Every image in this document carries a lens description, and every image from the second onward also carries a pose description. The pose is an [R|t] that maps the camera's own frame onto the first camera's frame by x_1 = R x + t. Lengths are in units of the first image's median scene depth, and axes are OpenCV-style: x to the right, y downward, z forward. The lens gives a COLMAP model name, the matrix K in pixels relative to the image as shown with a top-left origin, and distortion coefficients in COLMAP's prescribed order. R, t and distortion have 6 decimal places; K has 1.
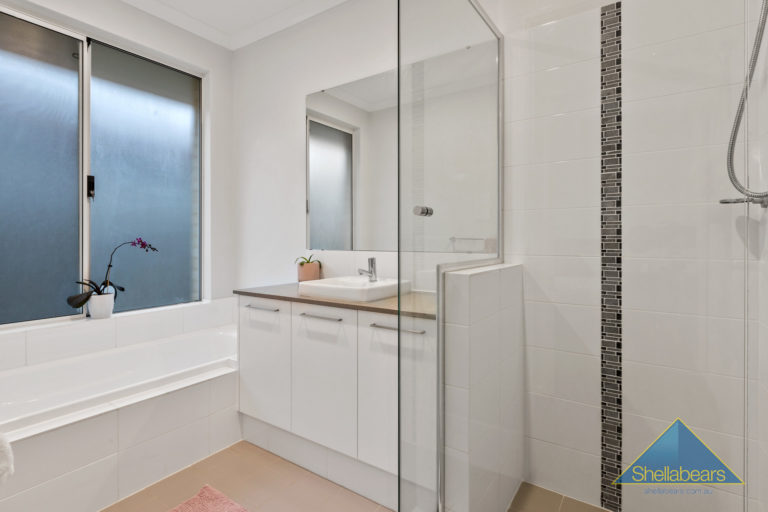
lens RADIAL K [[391.5, 0, 388.9], [0, 391.5, 240.6], [0, 0, 1]] dist [-0.000755, -0.001100]
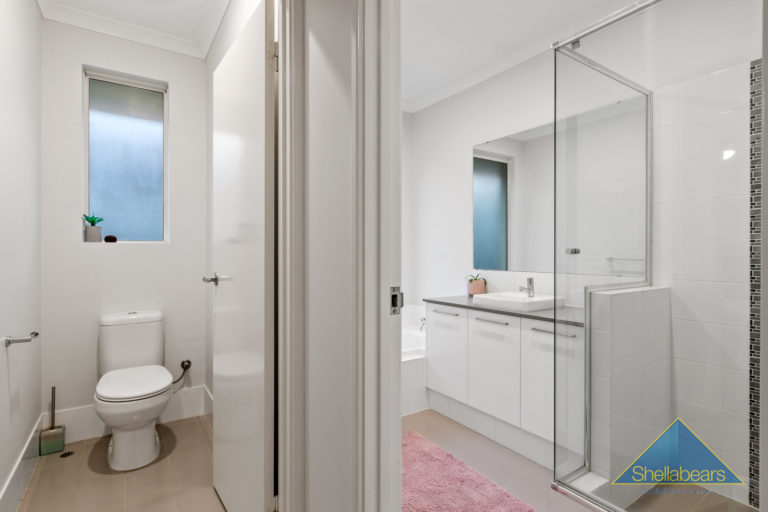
lens RADIAL K [[391.5, 0, 382.5], [0, 391.5, 254.7], [0, 0, 1]] dist [-0.000755, -0.001100]
pose [[0.927631, 0.002552, -0.373488, -0.017029], [-0.002155, 0.999997, 0.001481, -0.035150], [0.373491, -0.000569, 0.927634, -0.386230]]
